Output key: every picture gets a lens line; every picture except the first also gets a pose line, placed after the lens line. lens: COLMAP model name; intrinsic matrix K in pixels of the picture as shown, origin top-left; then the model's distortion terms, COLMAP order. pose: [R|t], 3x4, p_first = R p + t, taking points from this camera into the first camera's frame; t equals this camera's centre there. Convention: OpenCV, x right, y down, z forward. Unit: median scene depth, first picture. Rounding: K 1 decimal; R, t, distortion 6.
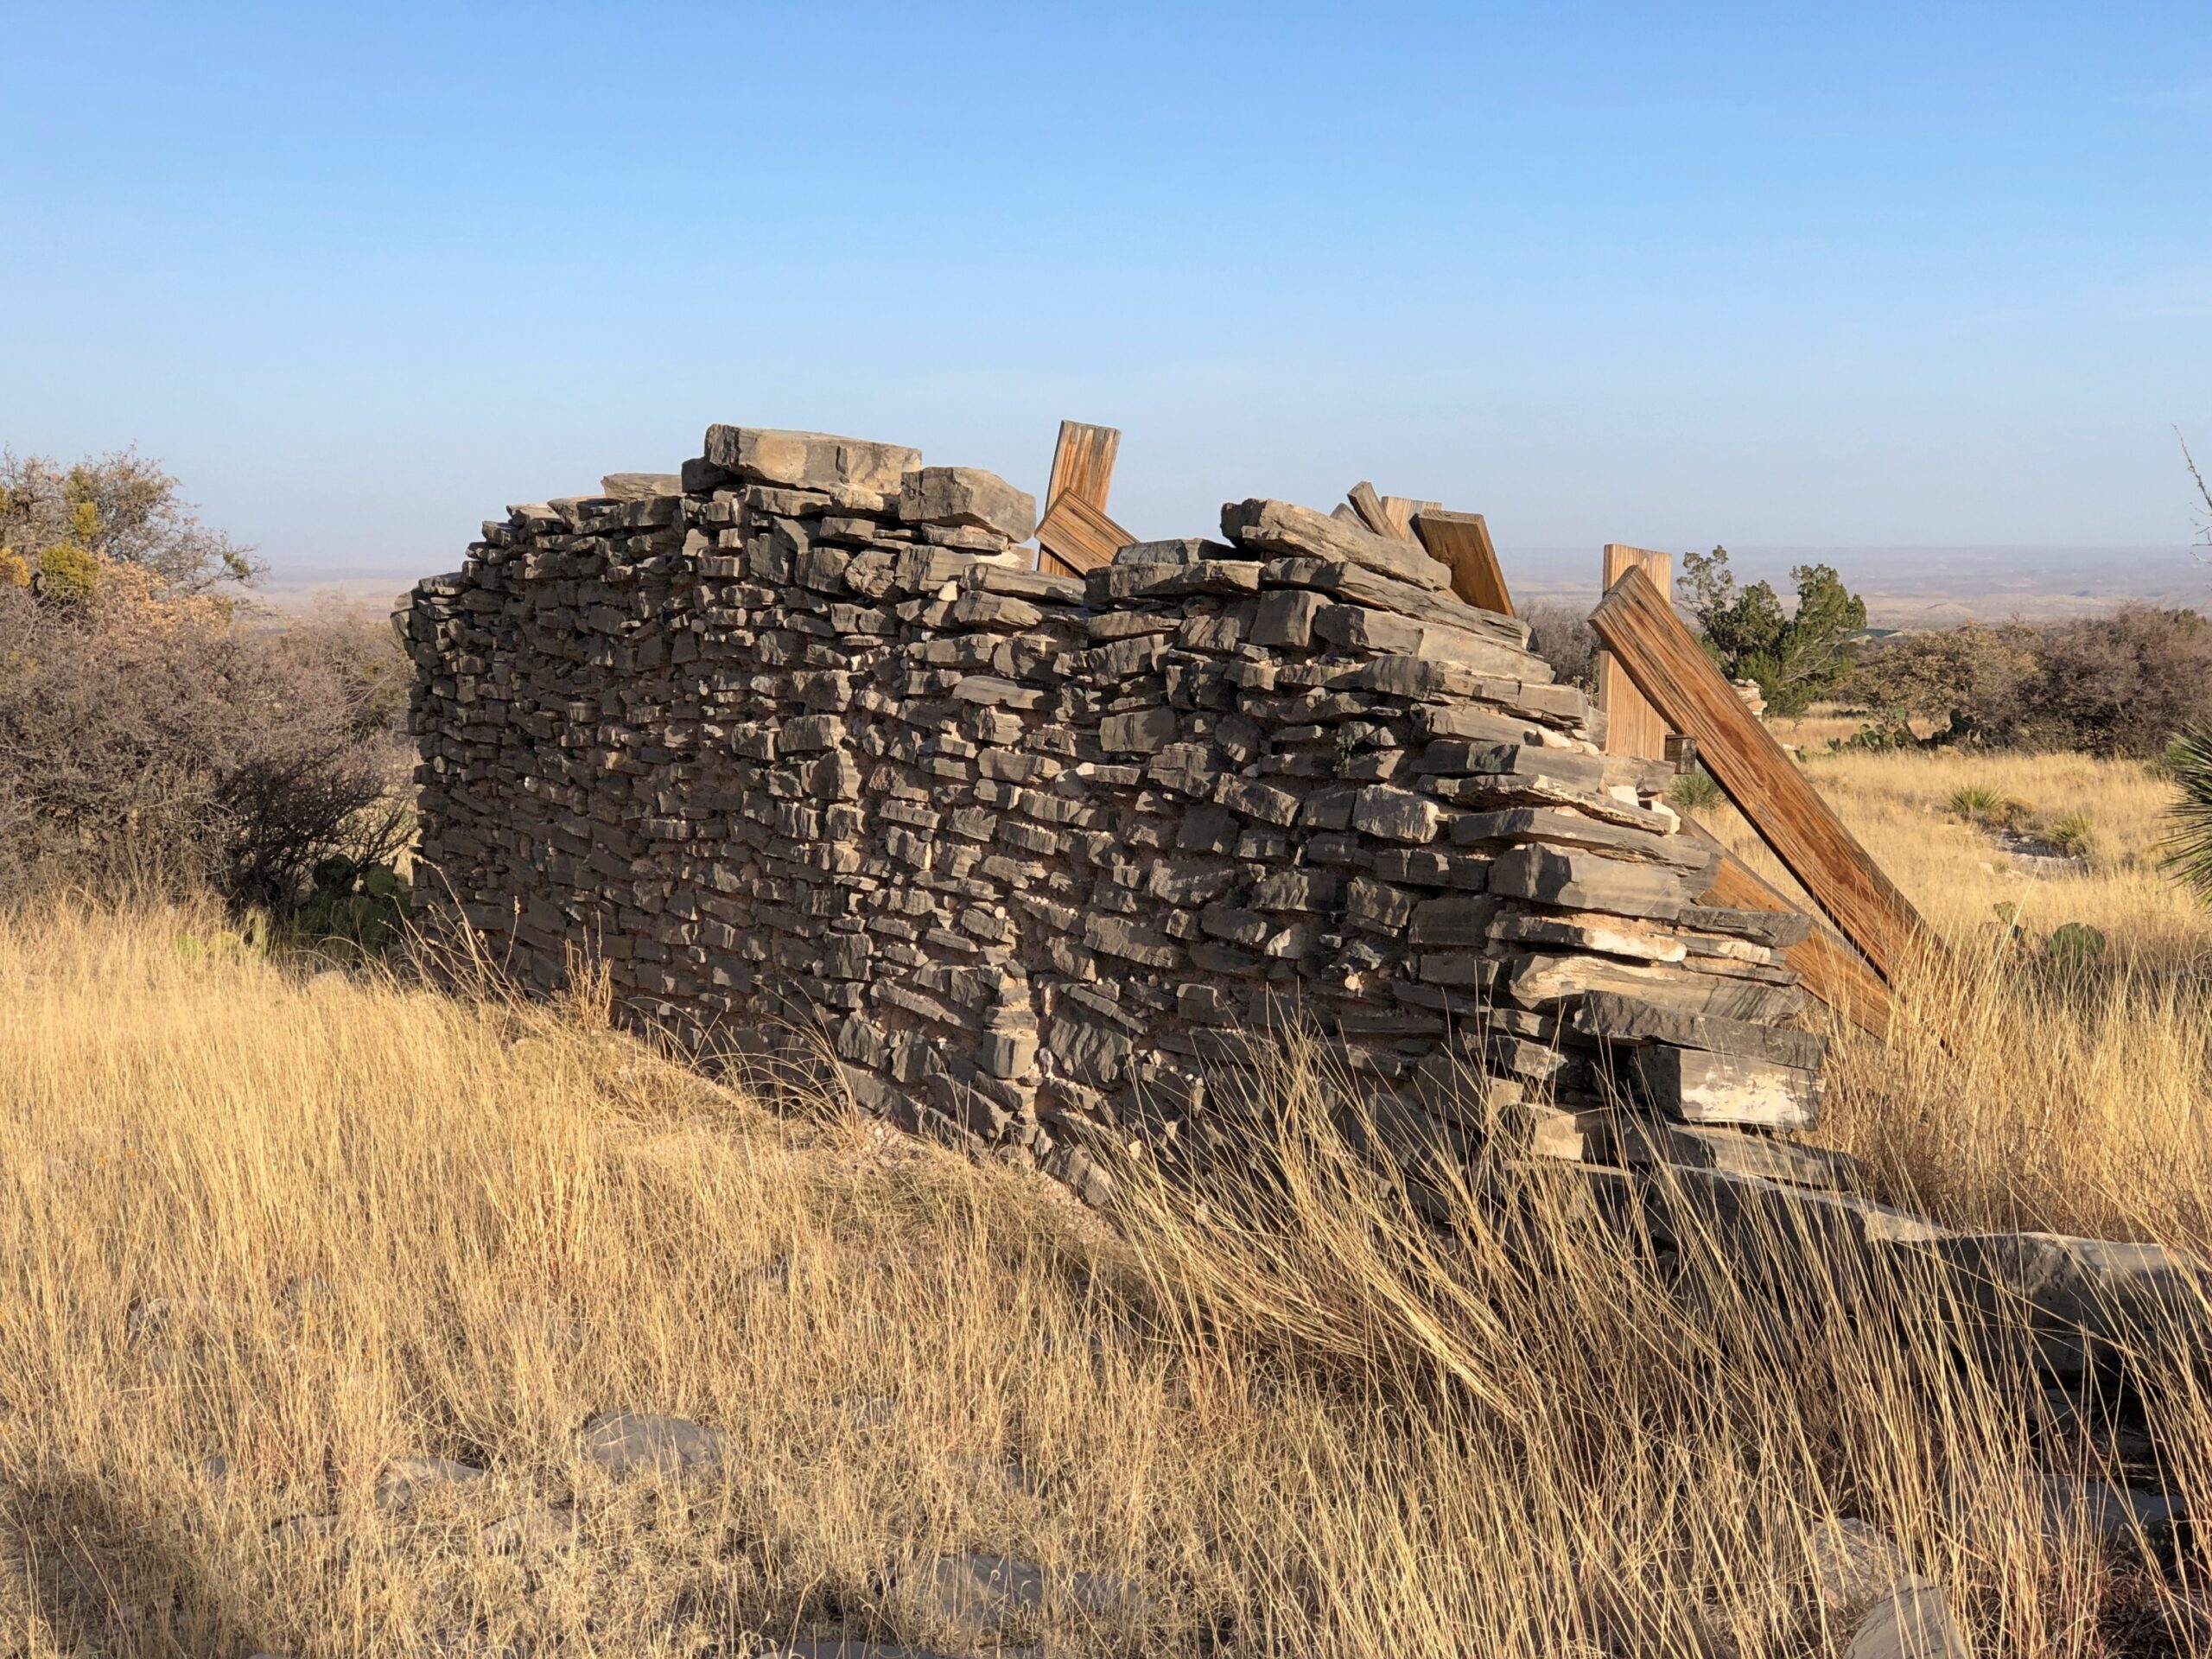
lens RADIAL K [[3615.6, 0, 1106.0], [0, 3615.6, 829.5], [0, 0, 1]] dist [0.011588, -0.060947]
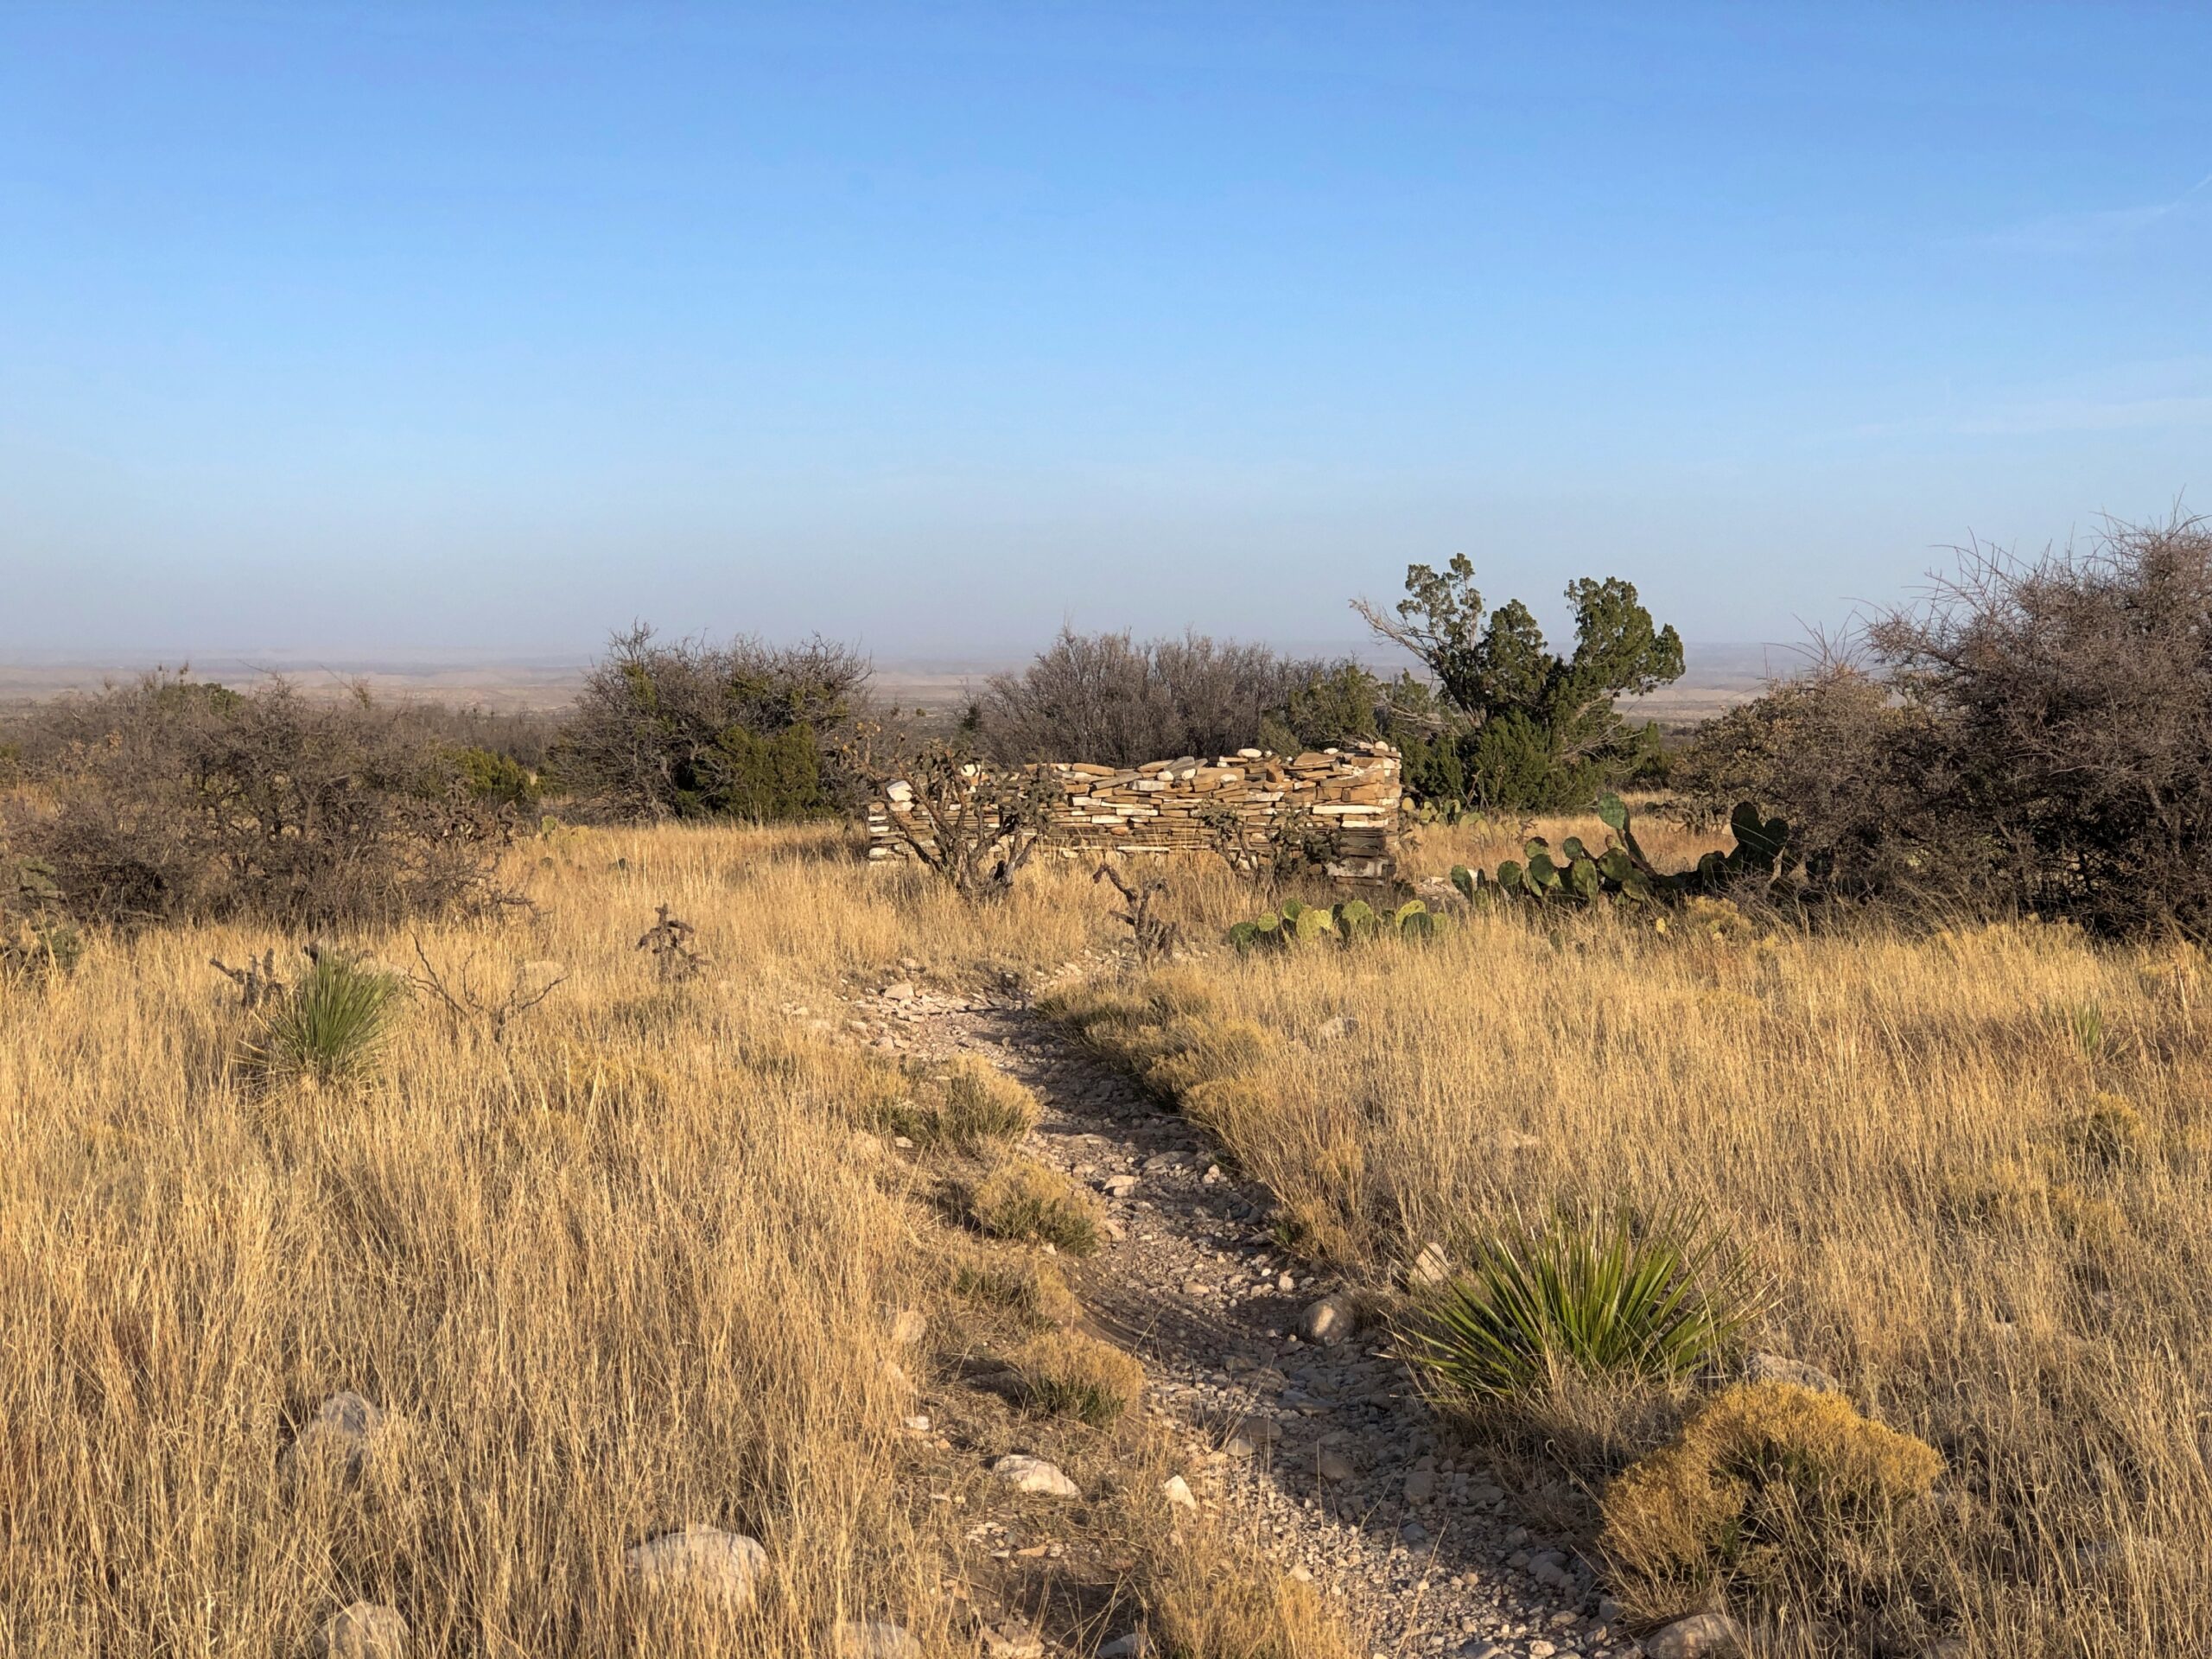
lens RADIAL K [[3615.6, 0, 1106.0], [0, 3615.6, 829.5], [0, 0, 1]] dist [0.011588, -0.060947]
pose [[0.999737, -0.003427, 0.022687, 0.150699], [0.003998, 0.999674, -0.025208, -0.019874], [-0.022593, 0.025293, 0.999425, 0.581570]]
